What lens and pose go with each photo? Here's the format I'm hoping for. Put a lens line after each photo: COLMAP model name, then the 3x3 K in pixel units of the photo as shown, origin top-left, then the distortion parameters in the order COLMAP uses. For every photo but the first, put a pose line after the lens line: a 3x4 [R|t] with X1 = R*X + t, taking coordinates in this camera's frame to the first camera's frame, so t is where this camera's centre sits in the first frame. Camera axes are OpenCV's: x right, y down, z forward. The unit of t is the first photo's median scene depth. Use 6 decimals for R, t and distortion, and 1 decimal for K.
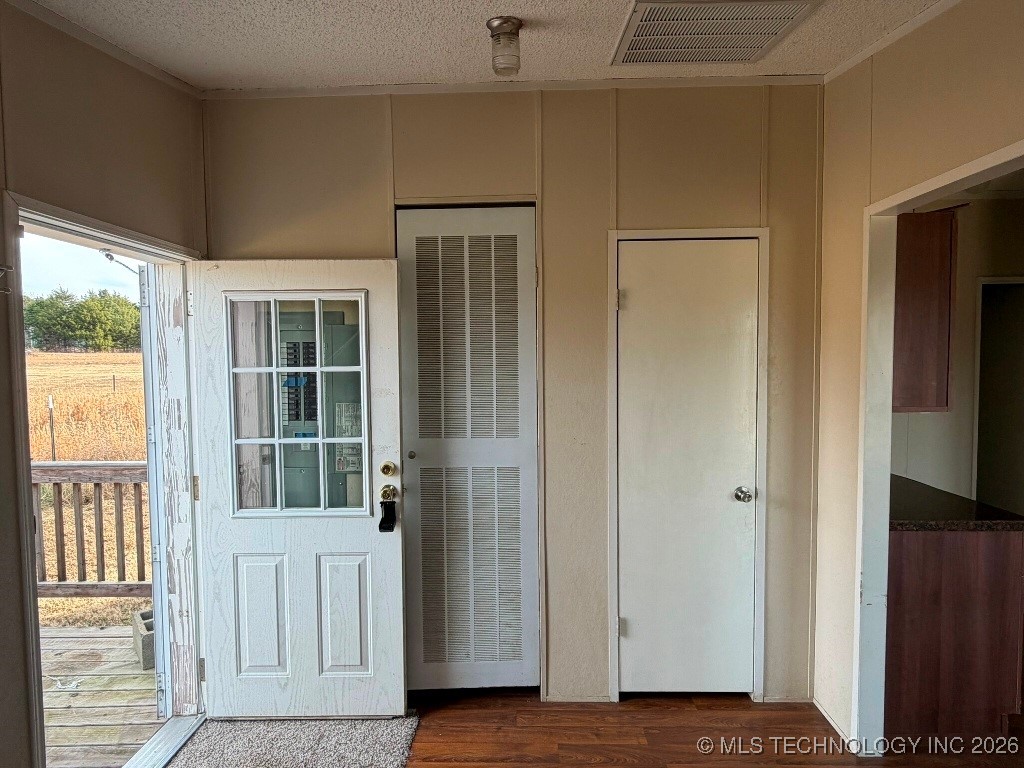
lens RADIAL K [[599.7, 0, 508.9], [0, 599.7, 387.7], [0, 0, 1]] dist [-0.000929, 0.005072]
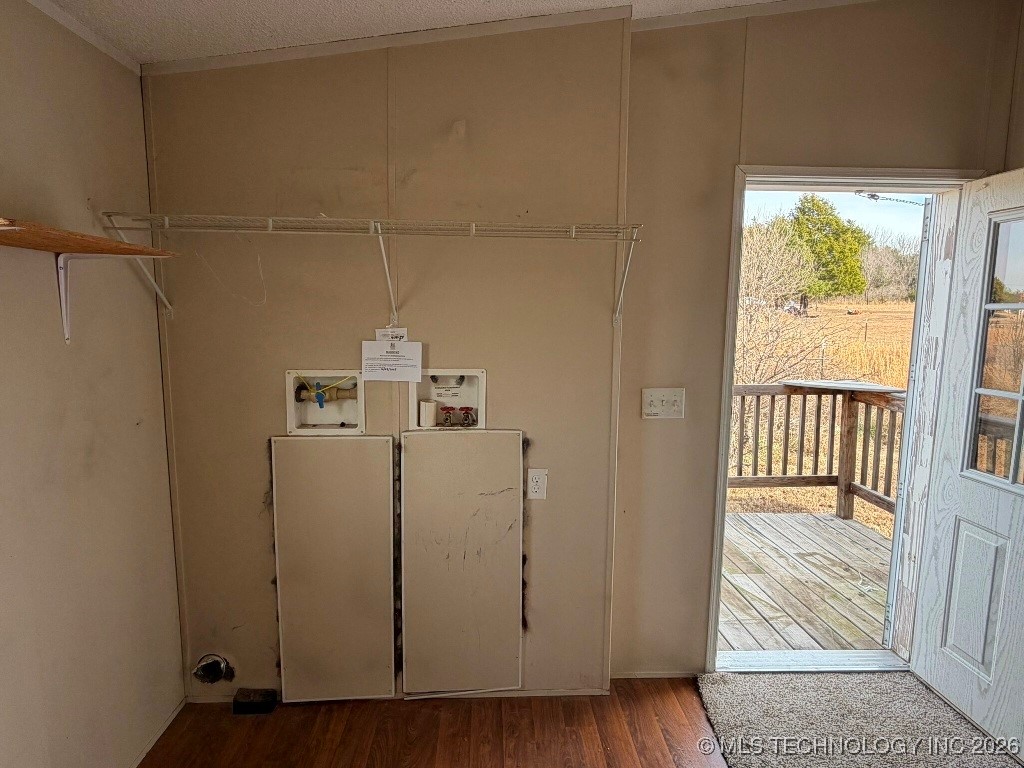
lens RADIAL K [[599.7, 0, 509.4], [0, 599.7, 389.1], [0, 0, 1]] dist [-0.000929, 0.005072]
pose [[0.057159, 0.142916, -0.988083, 0.353893], [-0.065758, 0.988091, 0.139113, 0.012042], [0.996197, 0.057023, 0.065876, 0.270496]]
